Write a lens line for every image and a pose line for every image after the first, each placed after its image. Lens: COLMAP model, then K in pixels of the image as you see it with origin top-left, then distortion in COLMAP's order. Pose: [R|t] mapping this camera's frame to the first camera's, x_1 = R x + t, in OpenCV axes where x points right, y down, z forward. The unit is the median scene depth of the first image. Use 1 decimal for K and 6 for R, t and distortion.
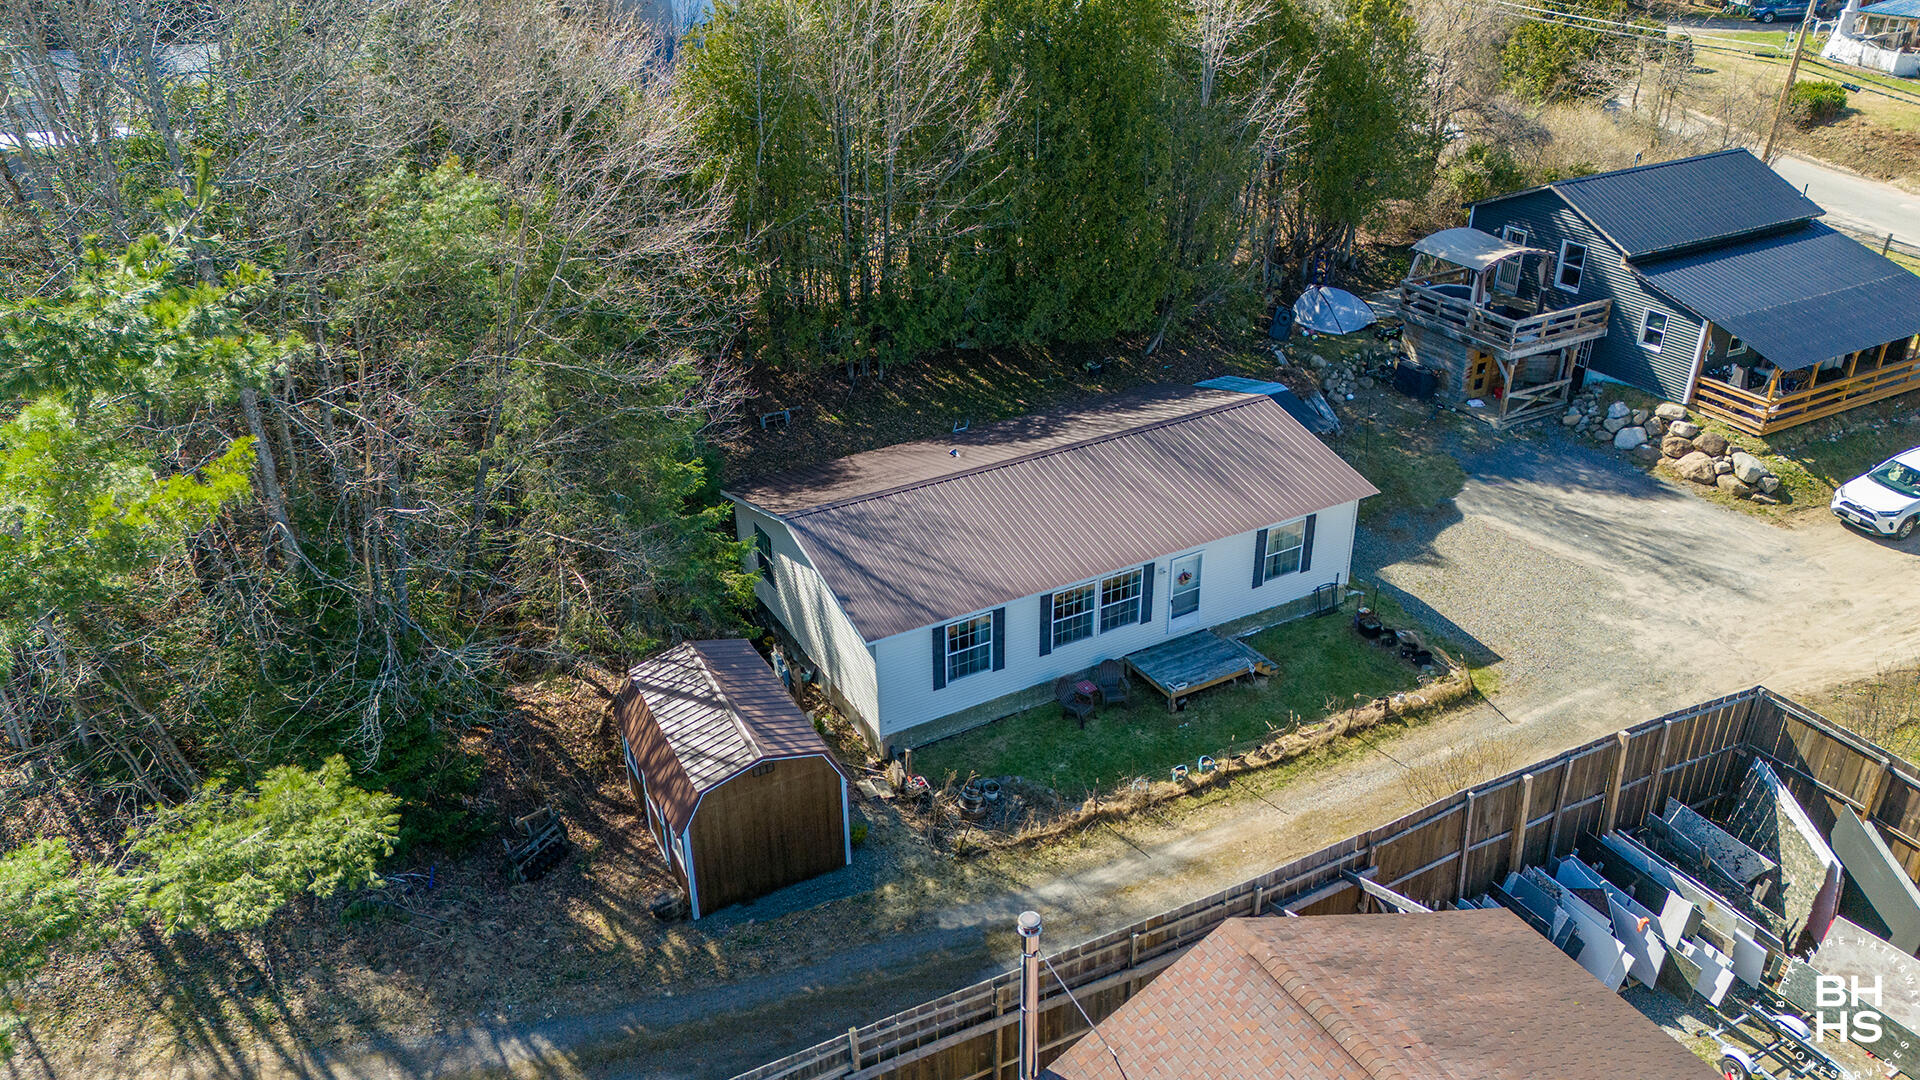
lens RADIAL K [[1400.9, 0, 954.6], [0, 1400.9, 566.2], [0, 0, 1]] dist [0.066460, -0.049713]
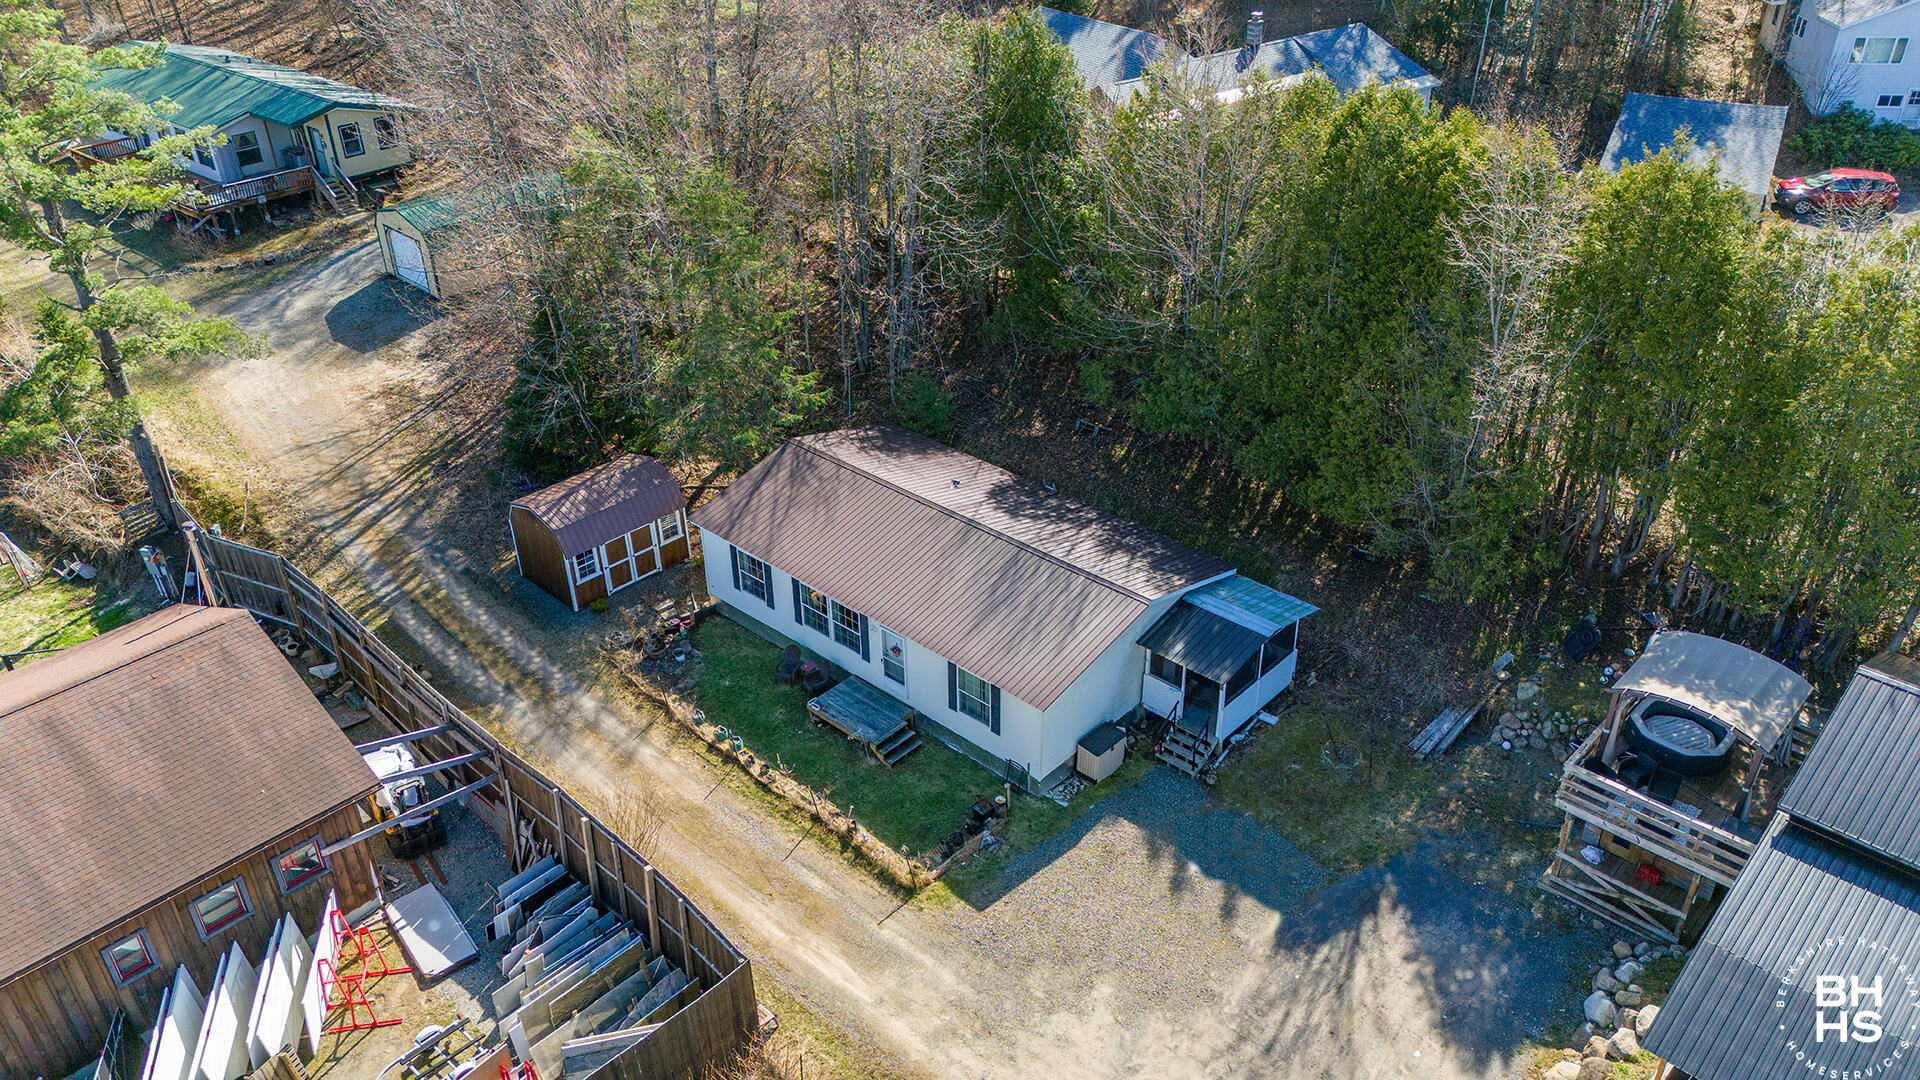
lens RADIAL K [[1400.9, 0, 954.6], [0, 1400.9, 566.2], [0, 0, 1]] dist [0.066460, -0.049713]
pose [[0.311569, 0.506444, -0.804015, 1.095146], [-0.453512, 0.822799, 0.342532, -0.474904], [0.835016, 0.257908, 0.486037, 0.481647]]
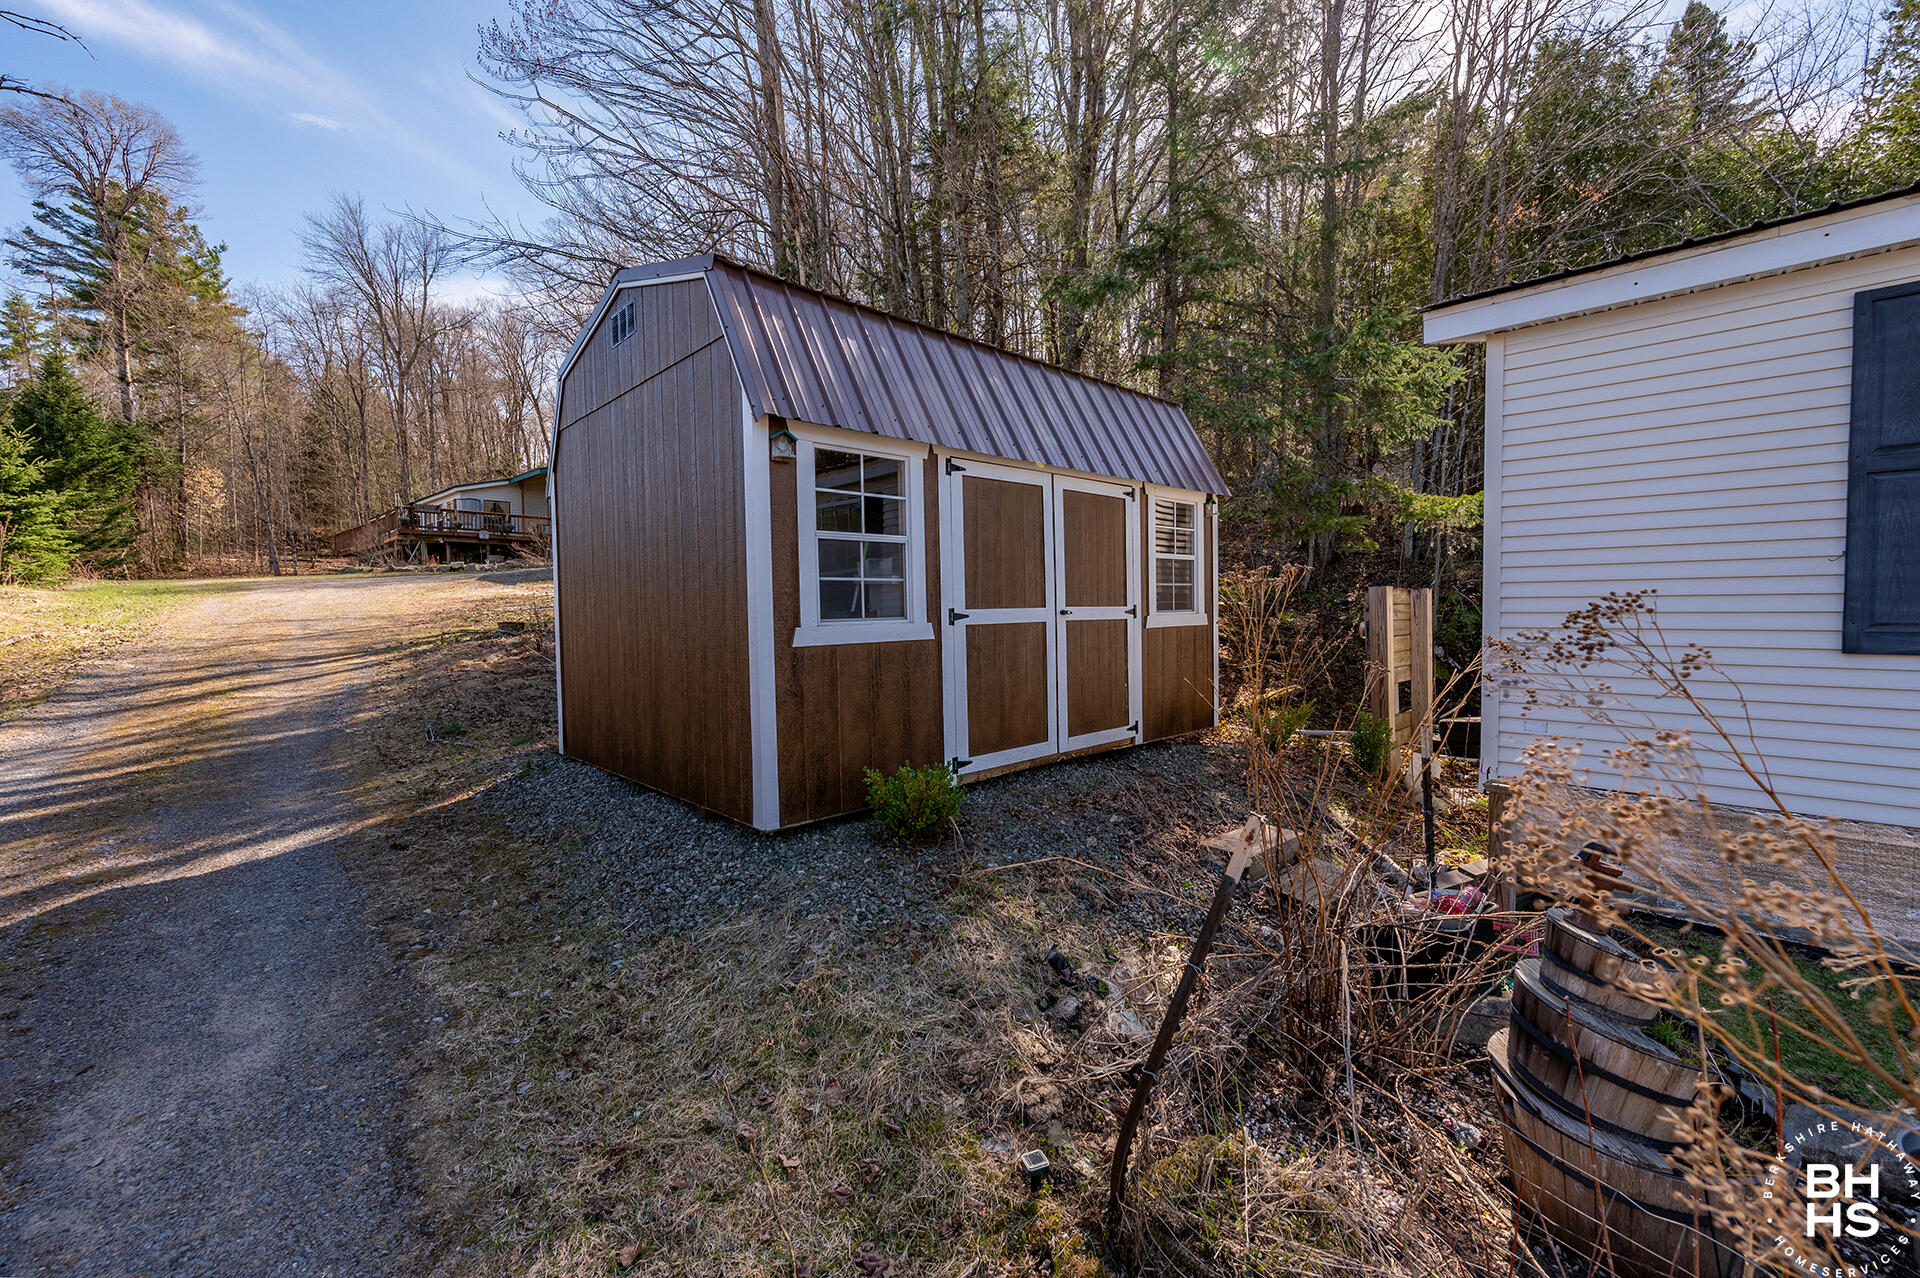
lens RADIAL K [[776.4, 0, 960.0], [0, 776.4, 639.0], [0, 0, 1]] dist [0.000275, 0.000001]
pose [[0.280571, 0.030110, -0.959361, 0.054959], [-0.460594, 0.881132, -0.107048, 0.150427], [0.842101, 0.471910, 0.261089, 0.820916]]
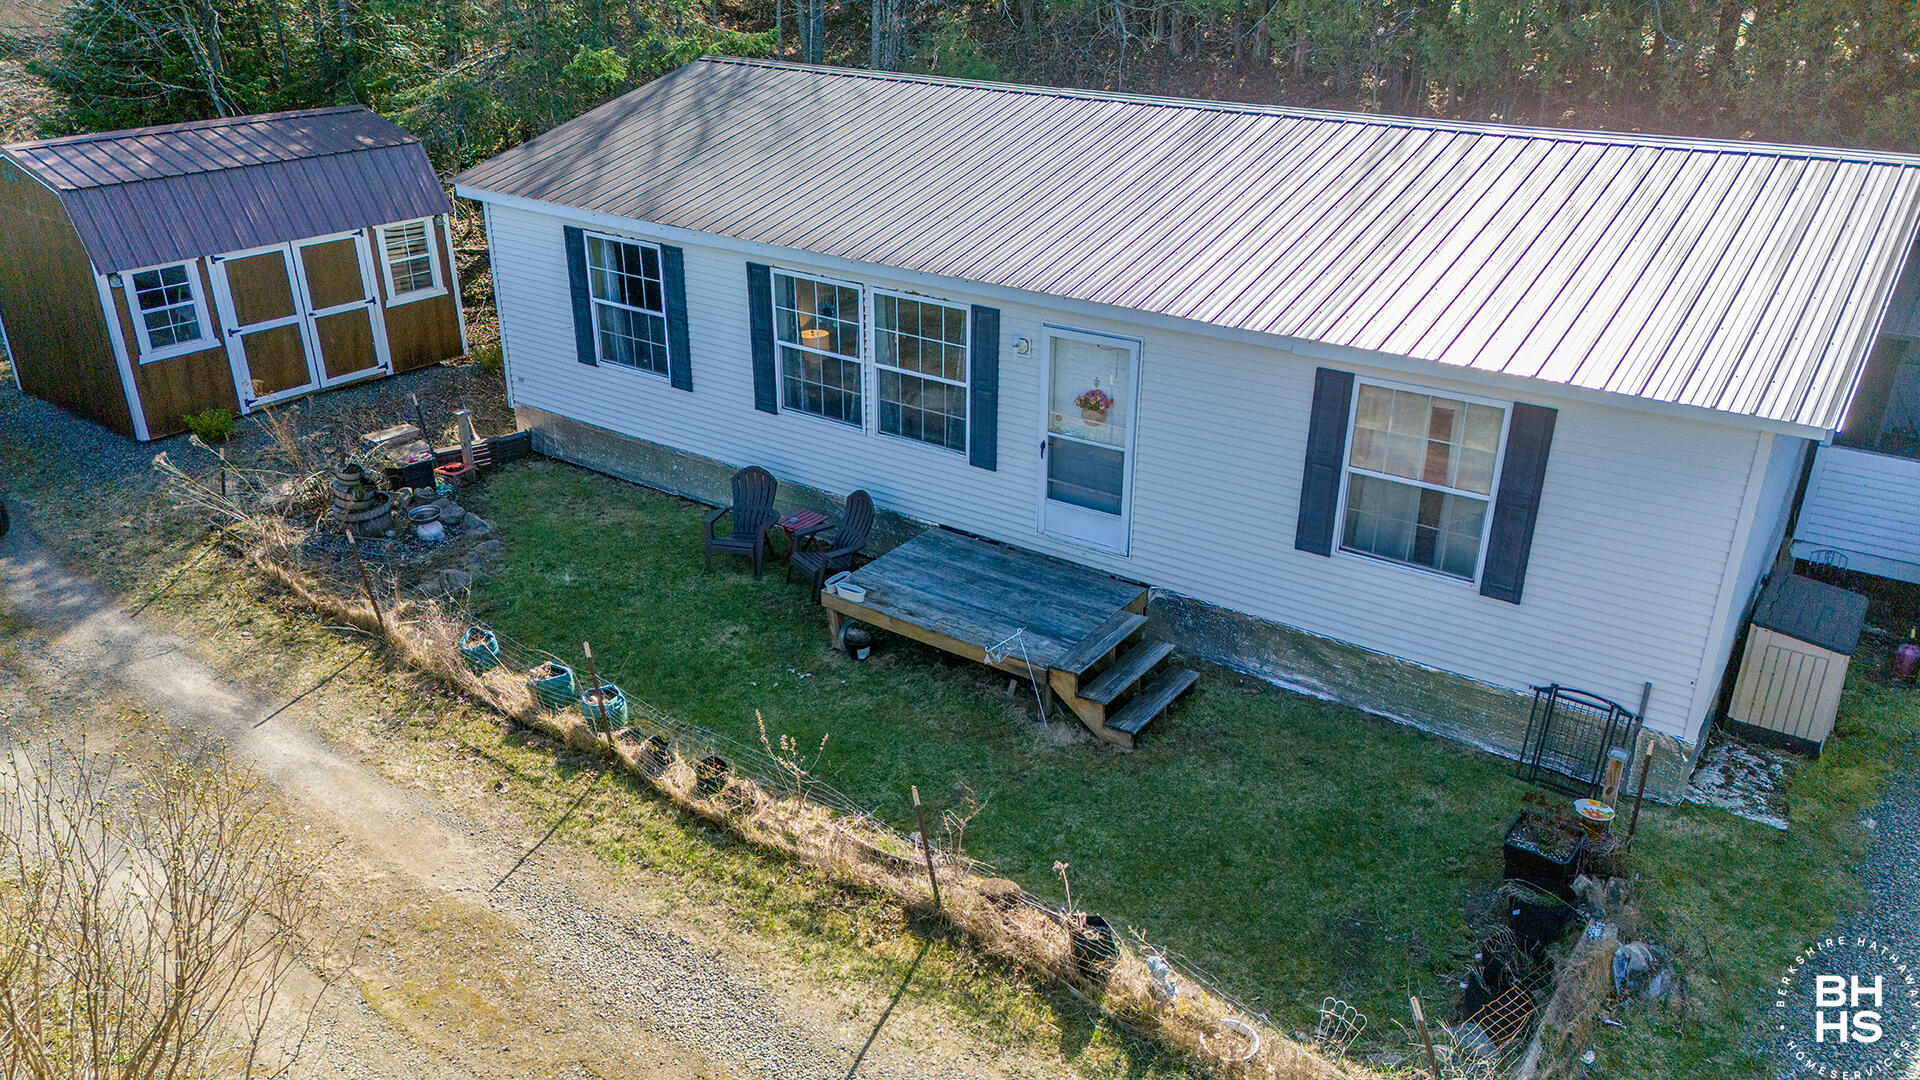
lens RADIAL K [[1400.9, 0, 954.6], [0, 1400.9, 566.2], [0, 0, 1]] dist [0.066460, -0.049713]
pose [[0.430890, 0.392792, -0.812434, 0.486264], [-0.451119, 0.873489, 0.183051, -0.005651], [0.781553, 0.287630, 0.553574, 0.798109]]
